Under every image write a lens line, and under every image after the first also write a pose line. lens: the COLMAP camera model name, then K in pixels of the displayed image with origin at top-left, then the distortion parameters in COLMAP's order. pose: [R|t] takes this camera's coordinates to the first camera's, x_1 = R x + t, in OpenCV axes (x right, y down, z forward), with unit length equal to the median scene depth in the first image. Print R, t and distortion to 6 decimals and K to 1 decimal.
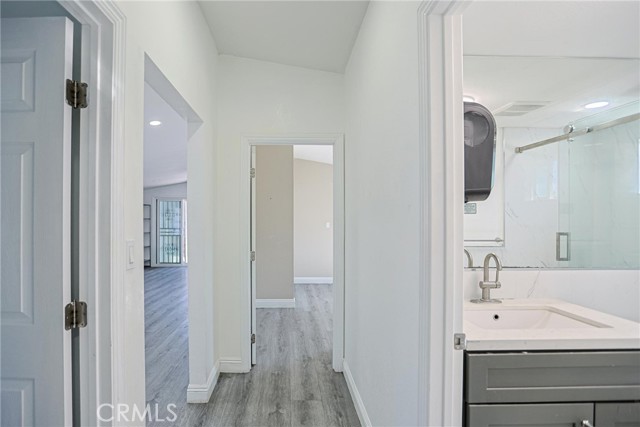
lens RADIAL K [[318.8, 0, 315.6], [0, 318.8, 216.1], [0, 0, 1]] dist [-0.046250, 0.024833]
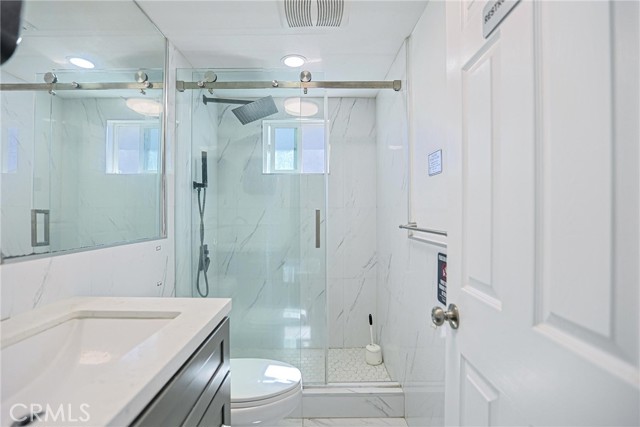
lens RADIAL K [[316.7, 0, 320.0], [0, 316.7, 213.5], [0, 0, 1]] dist [-0.062988, 0.024871]
pose [[0.079743, -0.007001, 0.996791, 0.098687], [-0.019810, 0.999767, 0.008606, 0.044065], [-0.996619, -0.020433, 0.079585, 0.263950]]
